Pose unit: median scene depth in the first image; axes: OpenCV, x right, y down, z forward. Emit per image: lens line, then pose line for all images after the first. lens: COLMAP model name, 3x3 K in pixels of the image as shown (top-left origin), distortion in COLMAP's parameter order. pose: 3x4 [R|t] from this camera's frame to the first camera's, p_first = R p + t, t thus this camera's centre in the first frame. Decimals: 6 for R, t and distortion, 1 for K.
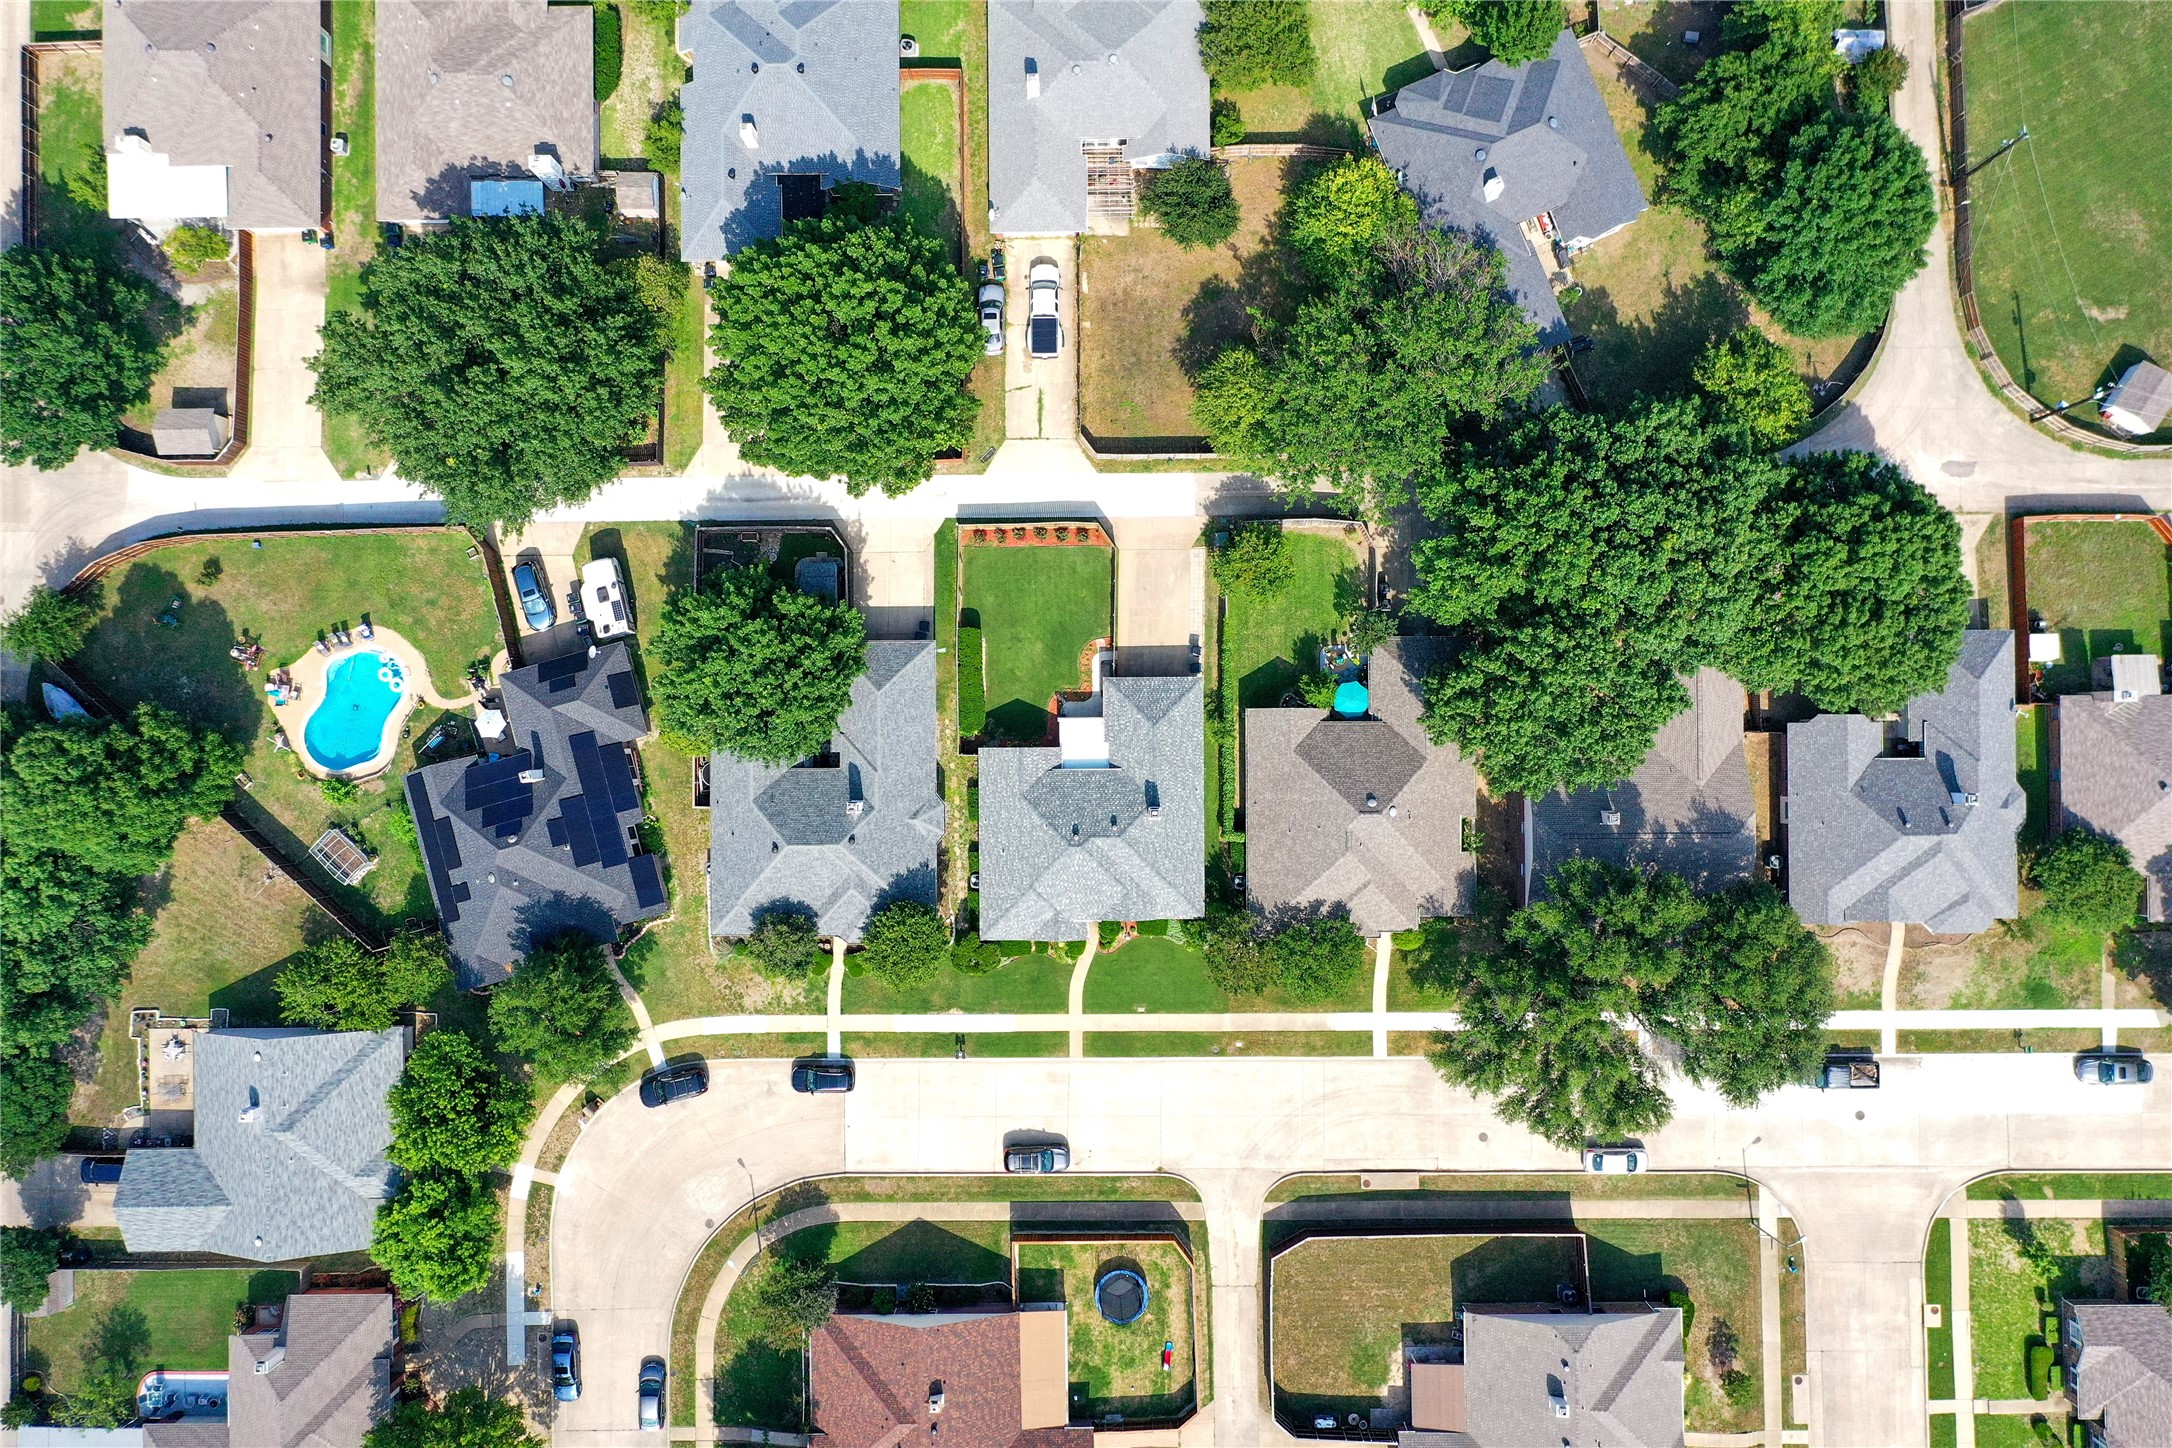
lens RADIAL K [[1705.9, 0, 1086.0], [0, 1705.9, 724.0], [0, 0, 1]] dist [-0.001783, 0.005833]
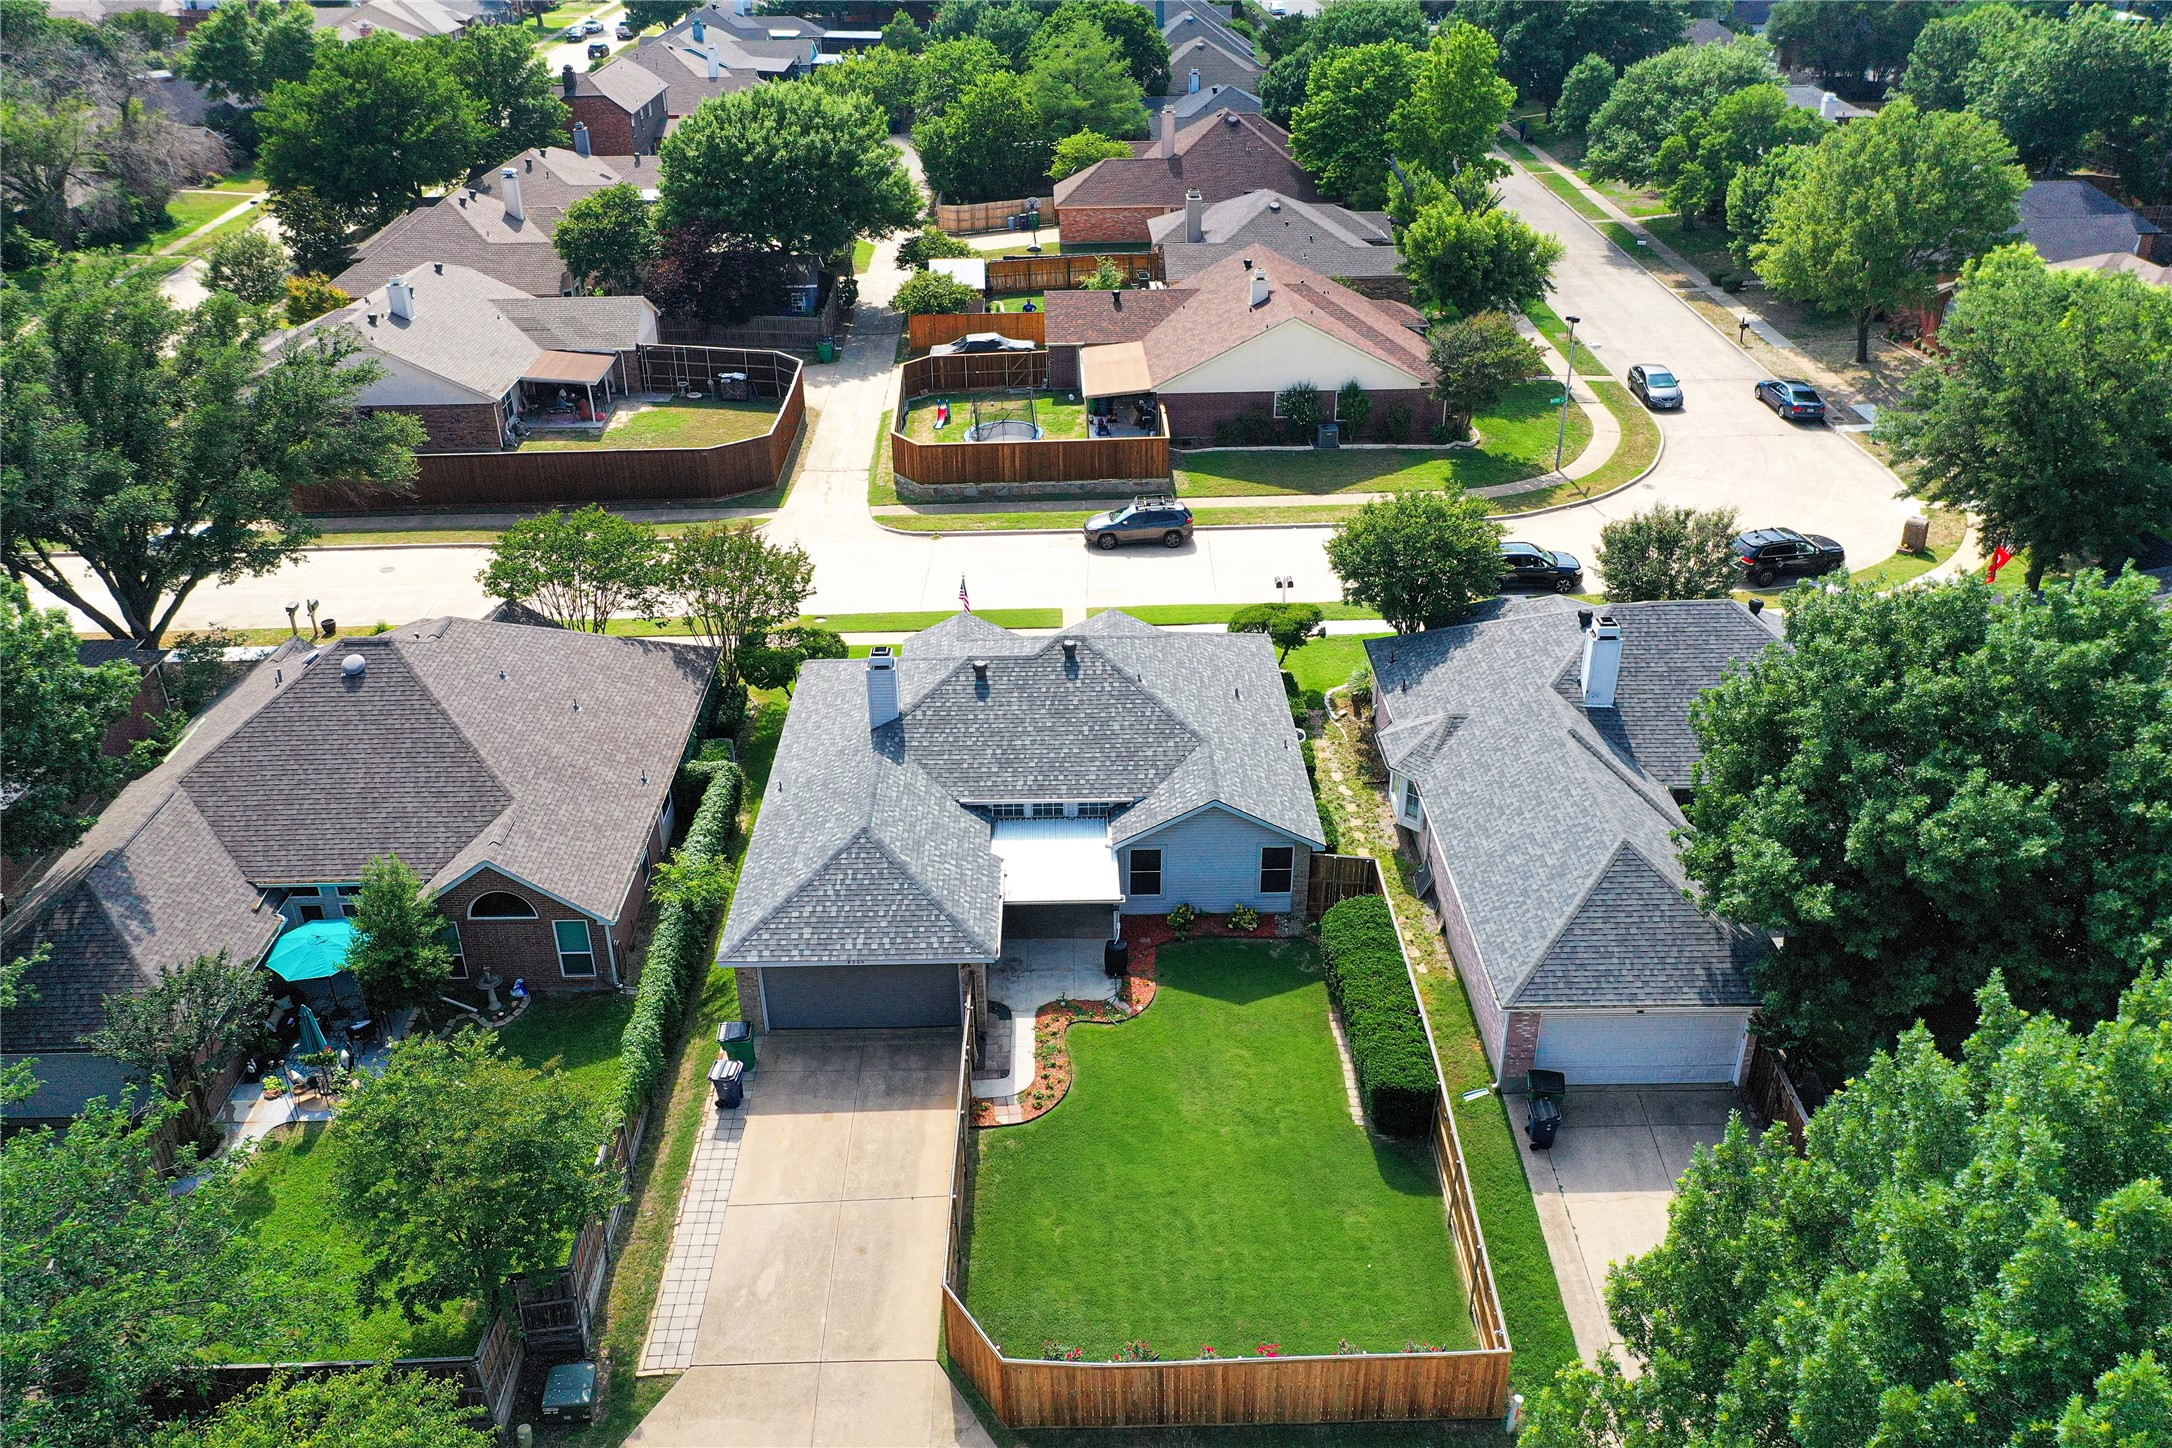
lens RADIAL K [[1705.9, 0, 1086.0], [0, 1705.9, 724.0], [0, 0, 1]] dist [-0.001783, 0.005833]
pose [[-0.999426, 0.033594, 0.004315, -0.010769], [-0.011839, -0.465852, 0.884783, -0.311737], [0.031734, 0.884225, 0.465983, 0.781288]]
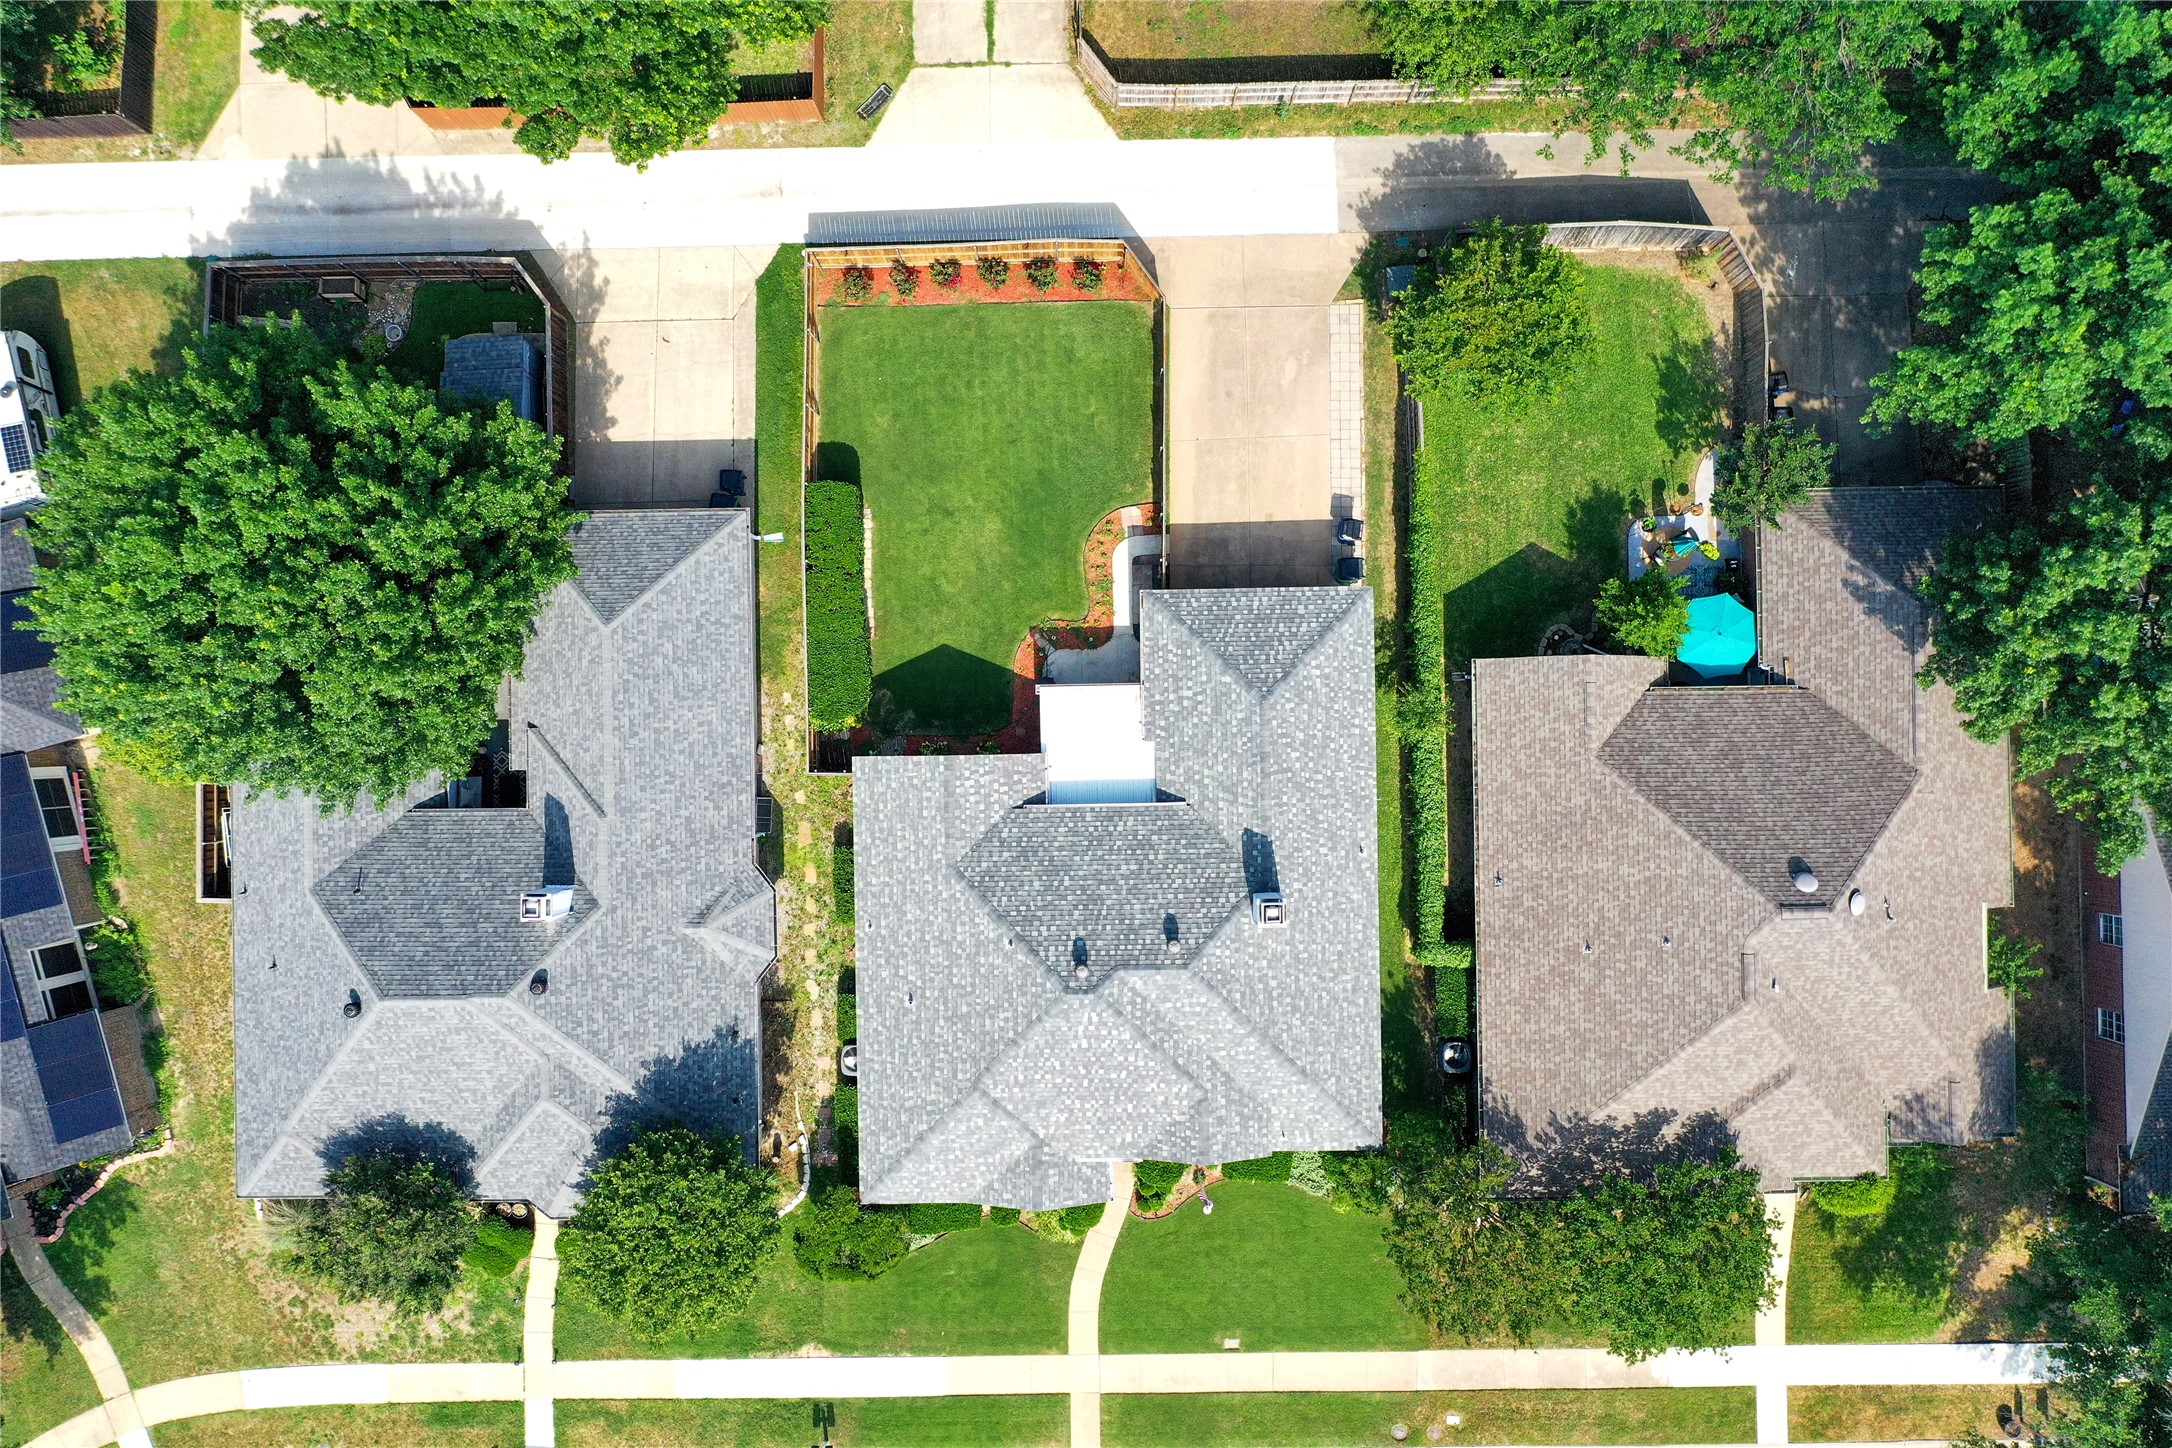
lens RADIAL K [[1705.9, 0, 1086.0], [0, 1705.9, 724.0], [0, 0, 1]] dist [-0.001783, 0.005833]
pose [[0.999941, -0.010700, 0.001599, -0.004463], [0.010693, 0.999935, 0.004002, 0.004462], [-0.001642, -0.003985, 0.999991, 0.560946]]
